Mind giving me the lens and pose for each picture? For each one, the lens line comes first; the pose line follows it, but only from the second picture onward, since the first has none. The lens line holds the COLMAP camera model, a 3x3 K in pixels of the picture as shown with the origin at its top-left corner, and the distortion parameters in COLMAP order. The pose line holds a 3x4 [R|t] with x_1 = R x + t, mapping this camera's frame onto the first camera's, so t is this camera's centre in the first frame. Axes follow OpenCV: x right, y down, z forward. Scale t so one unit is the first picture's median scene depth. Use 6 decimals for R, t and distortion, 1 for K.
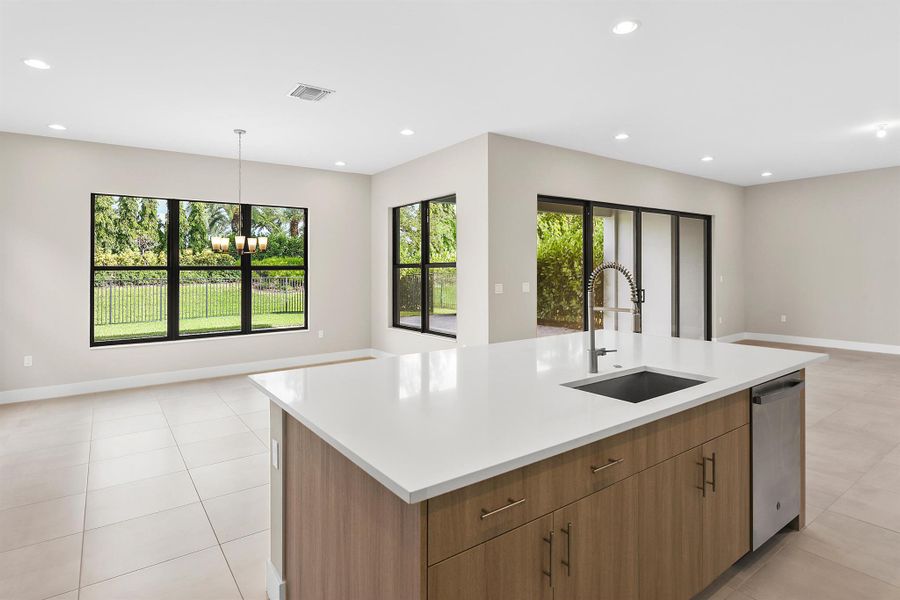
lens RADIAL K [[493.7, 0, 450.2], [0, 493.7, 262.5], [0, 0, 1]] dist [-0.000424, -0.000473]
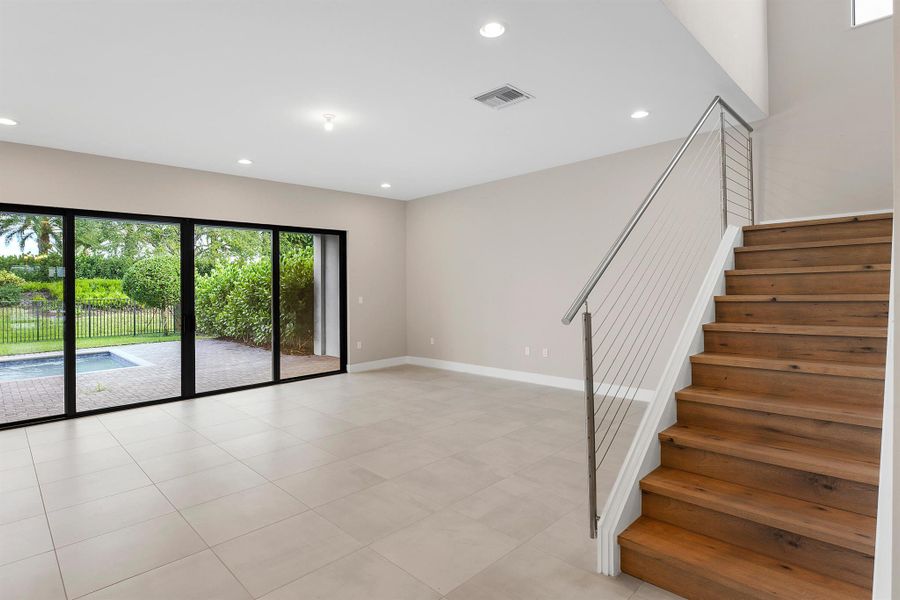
lens RADIAL K [[454.4, 0, 448.2], [0, 454.4, 273.5], [0, 0, 1]] dist [-0.001933, -0.001829]
pose [[0.988854, -0.005787, 0.148777, 0.577594], [0.008509, 0.999808, -0.017668, 0.000140], [-0.148646, 0.018737, 0.988713, 0.136515]]
